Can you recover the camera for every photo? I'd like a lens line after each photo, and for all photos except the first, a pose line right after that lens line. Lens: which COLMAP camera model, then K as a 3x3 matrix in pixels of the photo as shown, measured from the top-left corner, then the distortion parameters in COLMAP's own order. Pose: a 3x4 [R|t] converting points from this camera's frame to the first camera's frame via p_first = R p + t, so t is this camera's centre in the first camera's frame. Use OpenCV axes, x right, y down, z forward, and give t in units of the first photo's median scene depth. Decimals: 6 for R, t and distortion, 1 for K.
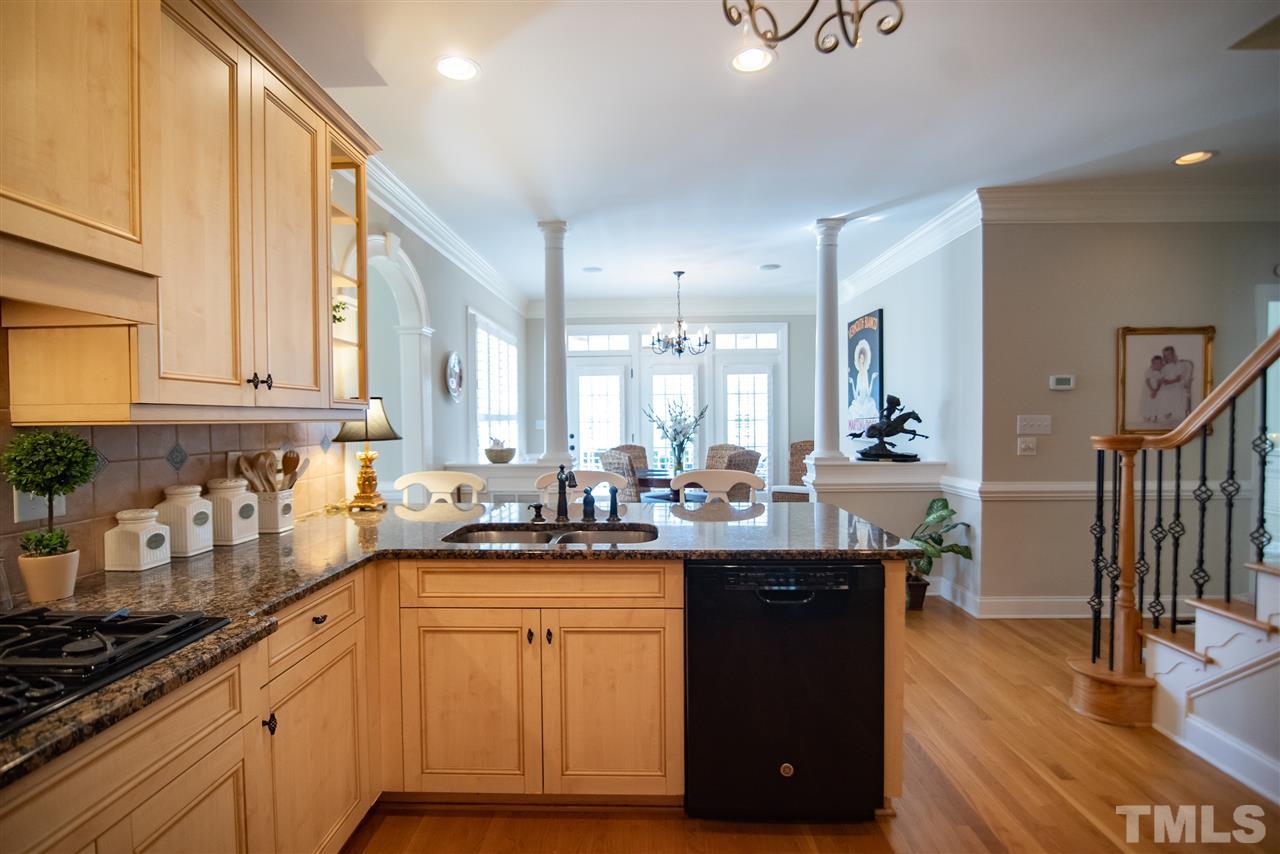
lens RADIAL K [[573.1, 0, 643.8], [0, 573.1, 428.0], [0, 0, 1]] dist [0.015873, 0.000320]
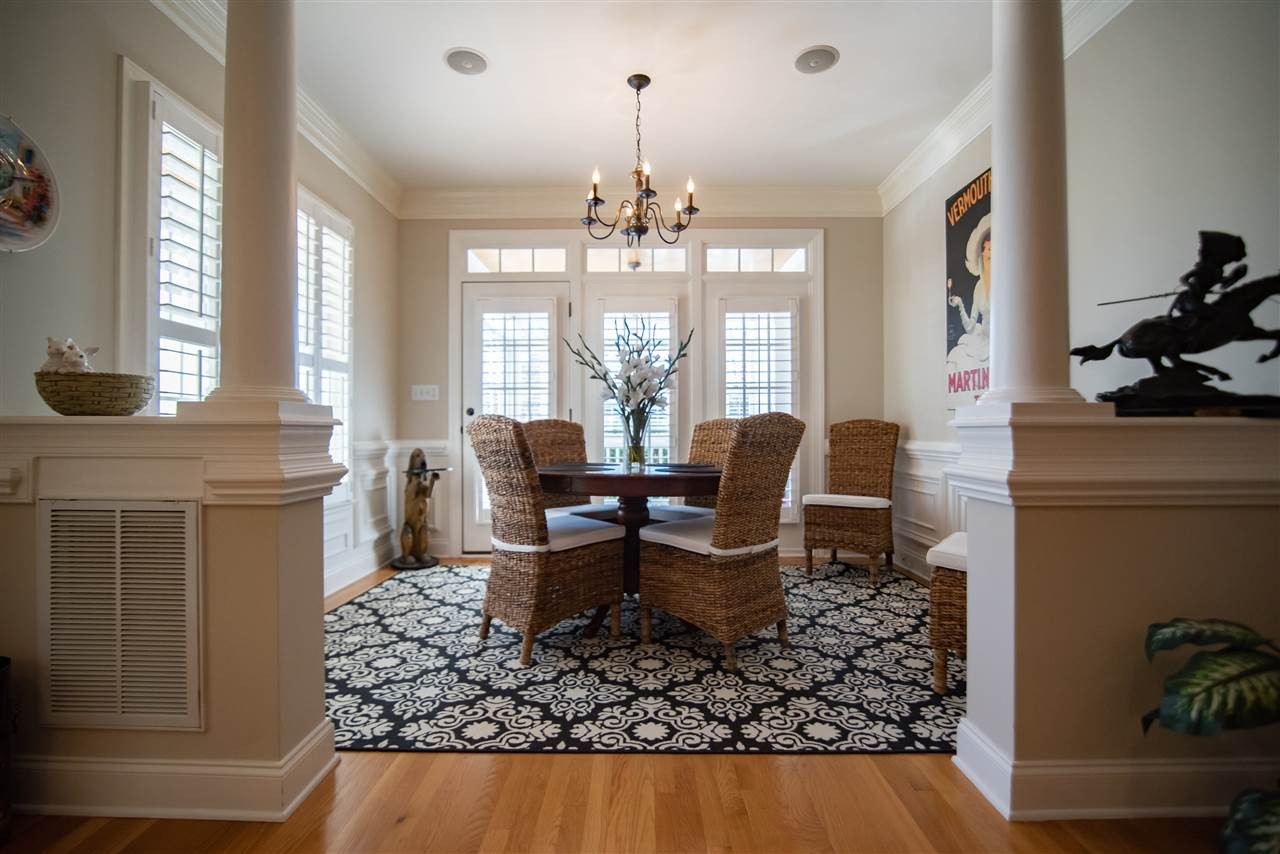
lens RADIAL K [[573.1, 0, 637.9], [0, 573.1, 428.9], [0, 0, 1]] dist [0.015873, 0.000320]
pose [[0.999877, 0.007385, 0.013854, 0.055257], [-0.007097, 0.999759, -0.020773, 0.054917], [-0.014004, 0.020672, 0.999688, 0.483491]]
